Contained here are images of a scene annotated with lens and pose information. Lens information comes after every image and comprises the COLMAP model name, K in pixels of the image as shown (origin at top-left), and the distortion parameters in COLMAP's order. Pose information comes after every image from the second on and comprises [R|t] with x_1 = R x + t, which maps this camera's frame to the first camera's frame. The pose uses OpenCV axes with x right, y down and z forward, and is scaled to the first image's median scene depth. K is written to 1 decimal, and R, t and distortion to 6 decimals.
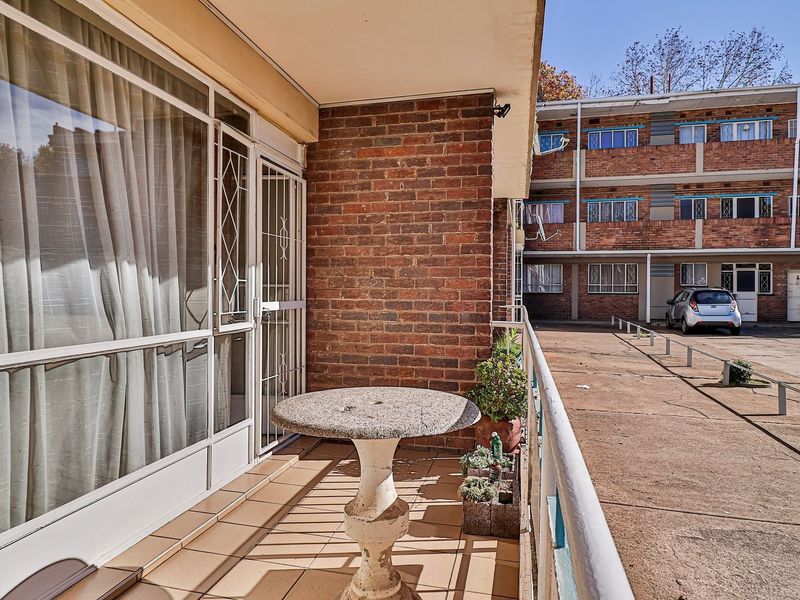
lens RADIAL K [[556.0, 0, 397.3], [0, 556.0, 300.2], [0, 0, 1]] dist [-0.001578, 0.001466]
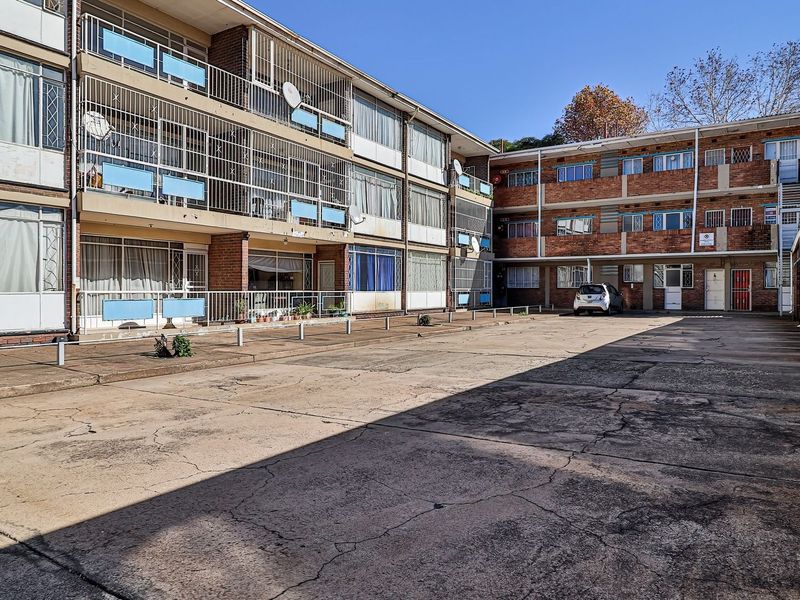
lens RADIAL K [[556.0, 0, 400.7], [0, 556.0, 296.1], [0, 0, 1]] dist [-0.001578, 0.001466]
pose [[0.947598, 0.001739, -0.319461, 0.444798], [-0.003415, 0.999983, -0.004687, 0.015283], [0.319448, 0.005532, 0.947588, -0.419561]]
